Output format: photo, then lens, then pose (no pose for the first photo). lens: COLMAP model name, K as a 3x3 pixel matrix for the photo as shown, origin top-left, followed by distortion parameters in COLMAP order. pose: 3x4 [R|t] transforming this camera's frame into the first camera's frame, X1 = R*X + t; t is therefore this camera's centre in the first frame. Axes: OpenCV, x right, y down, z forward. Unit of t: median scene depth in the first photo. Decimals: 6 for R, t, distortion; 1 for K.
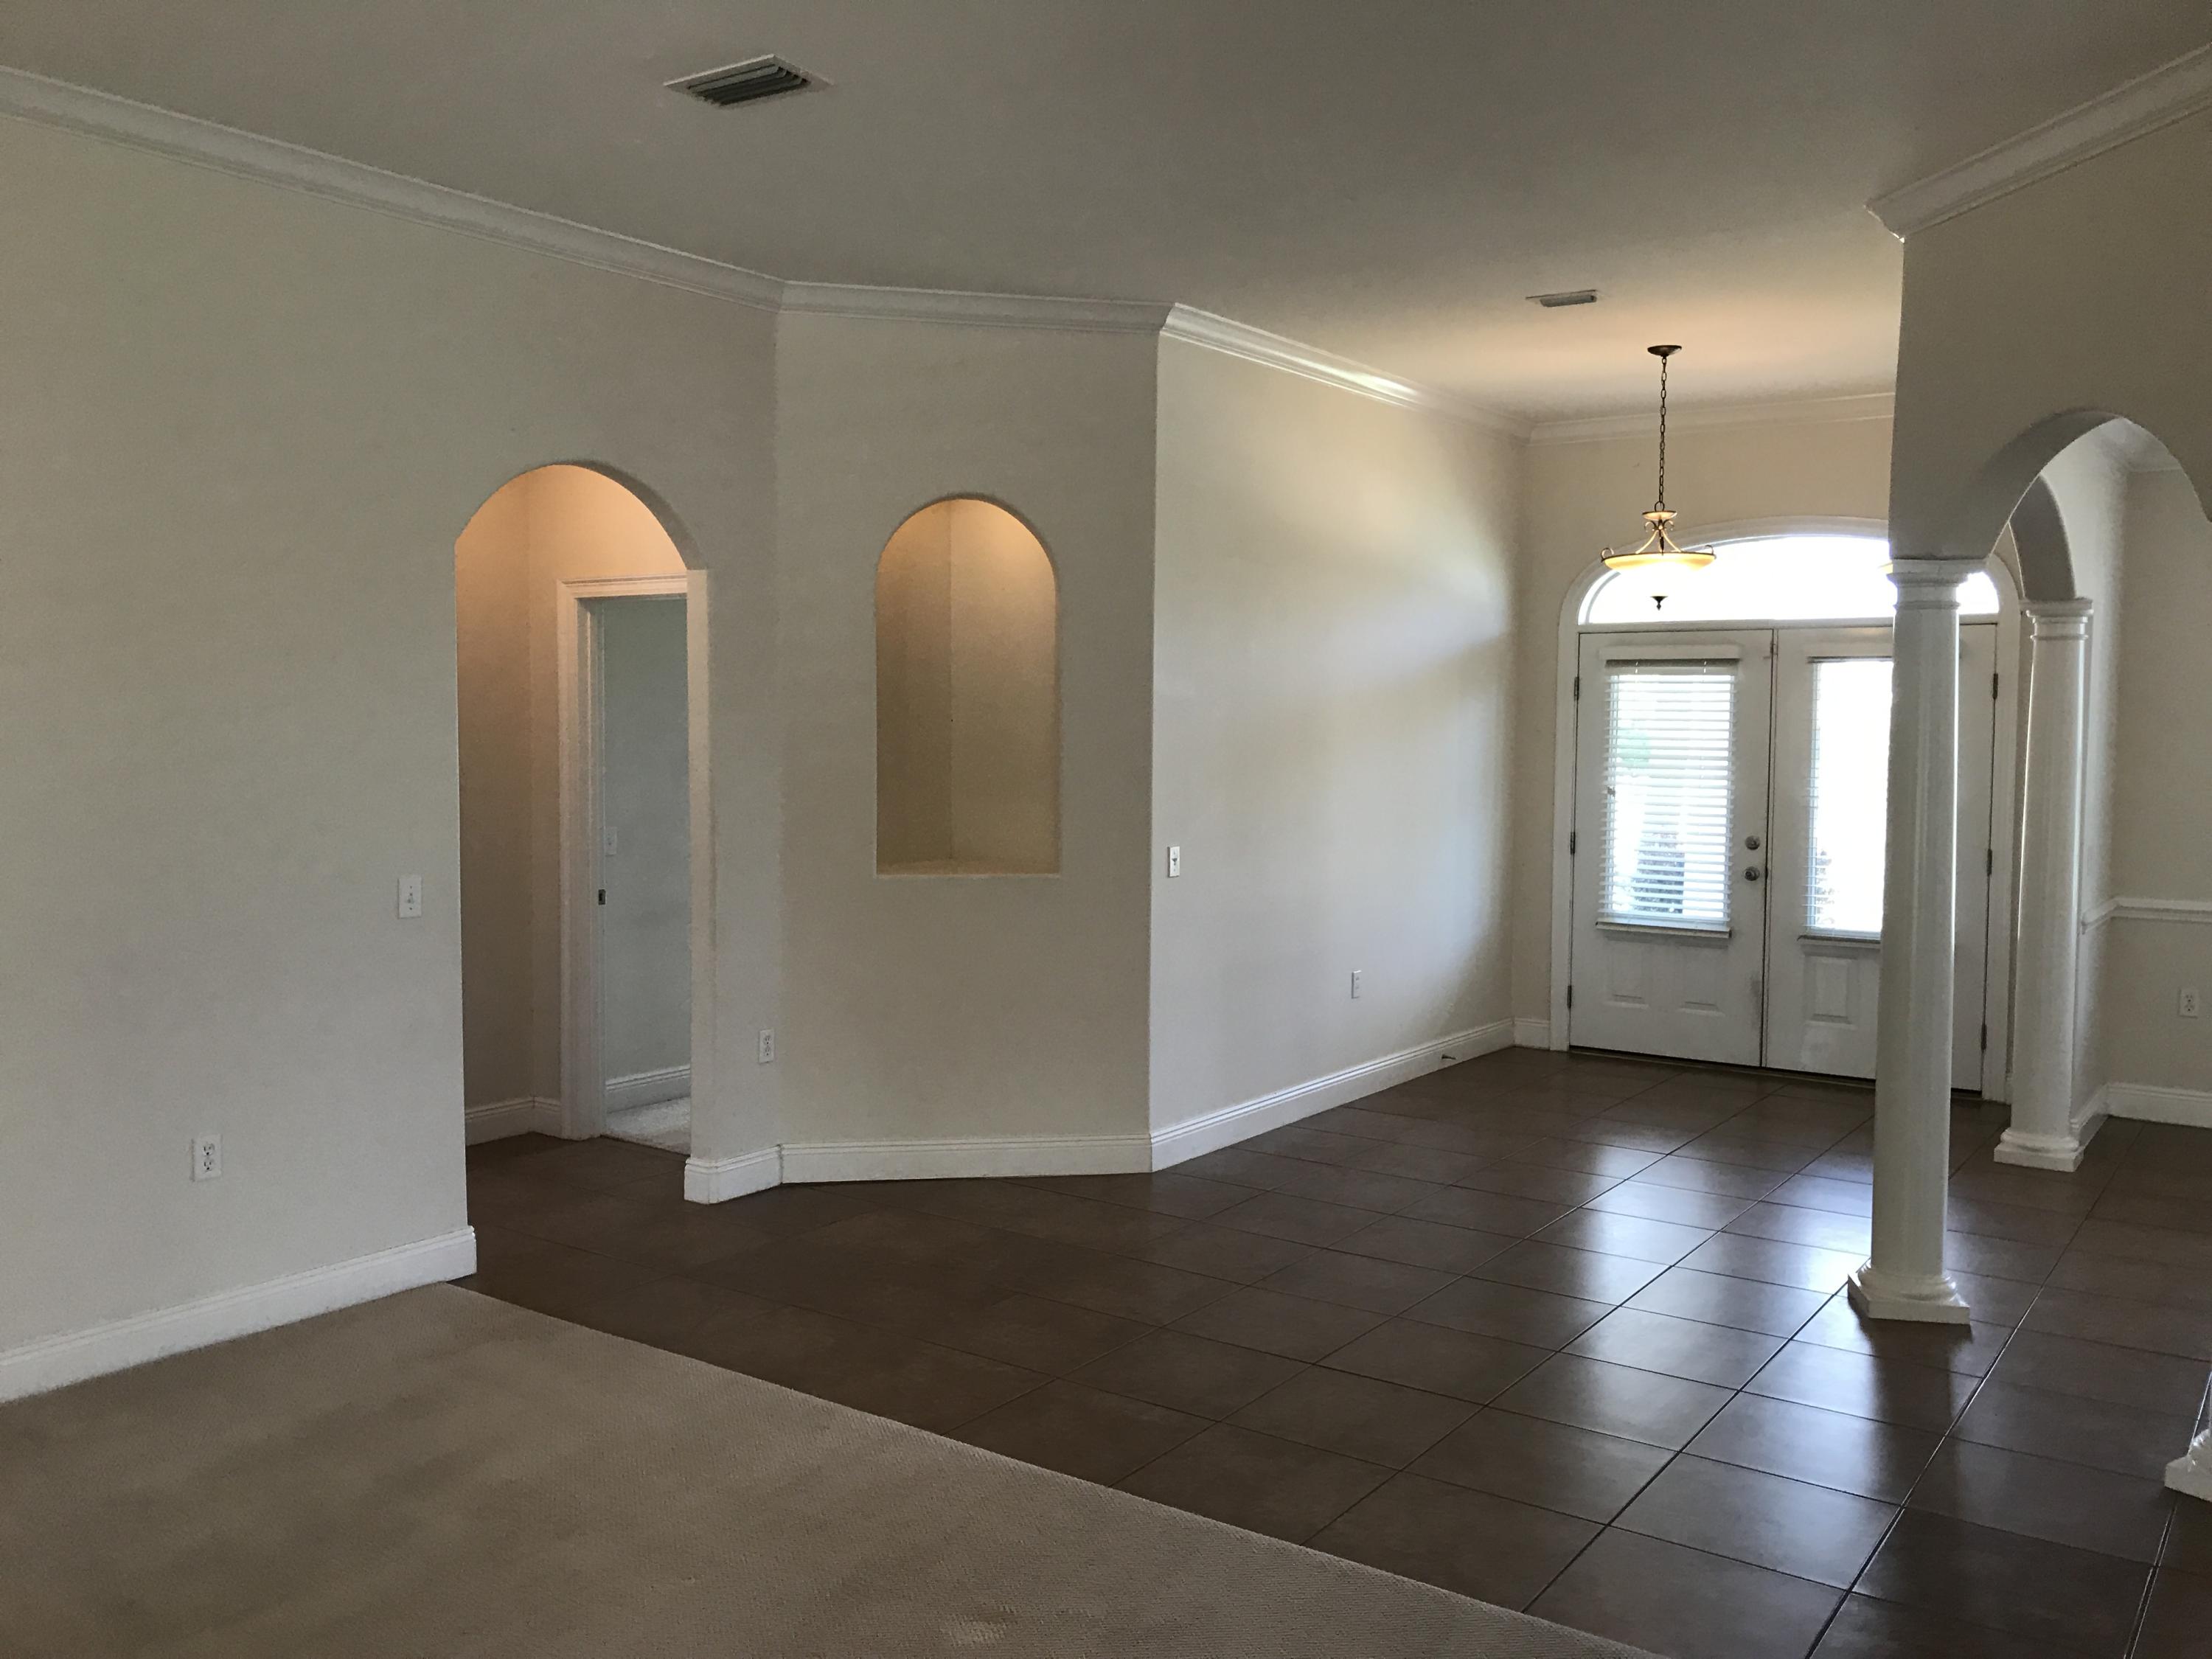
lens RADIAL K [[1828.8, 0, 1096.6], [0, 1828.8, 791.3], [0, 0, 1]] dist [0.053644, -0.019061]
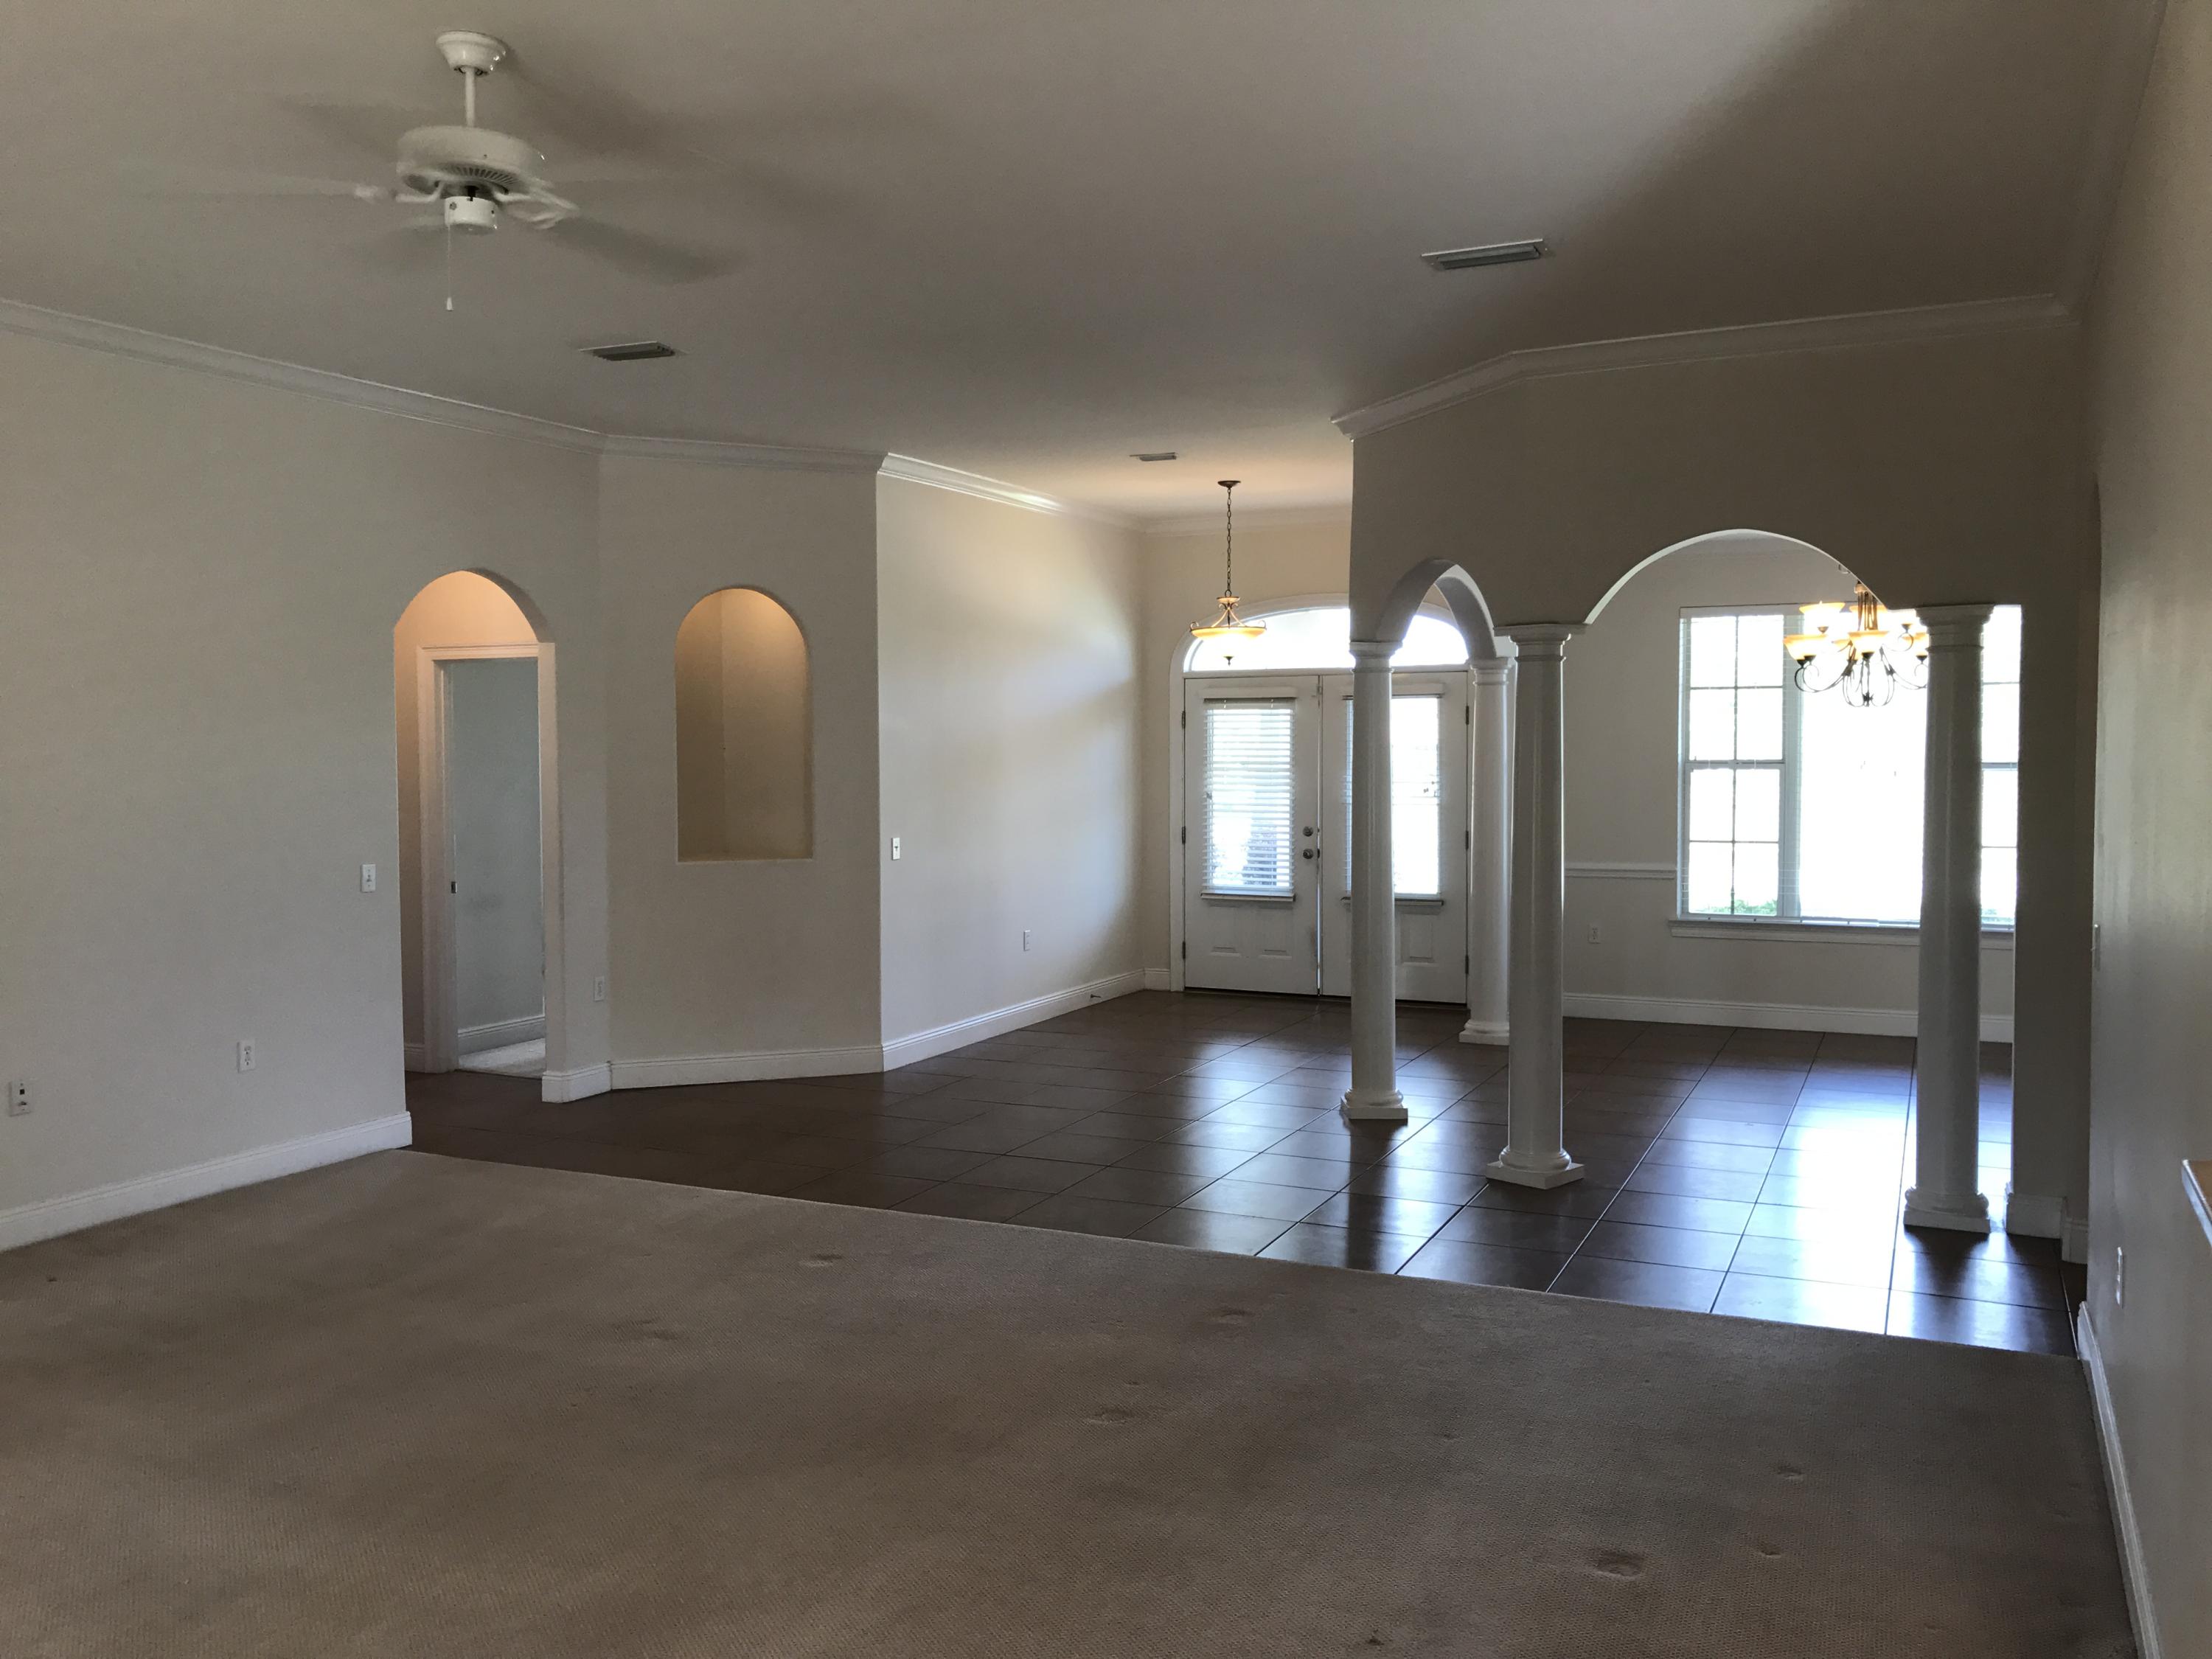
lens RADIAL K [[1828.8, 0, 1115.7], [0, 1828.8, 834.6], [0, 0, 1]] dist [0.053644, -0.019061]
pose [[0.981336, -0.022544, 0.190976, -0.057335], [0.020643, 0.999716, 0.011941, 0.014399], [-0.191191, -0.007776, 0.981522, -0.392058]]
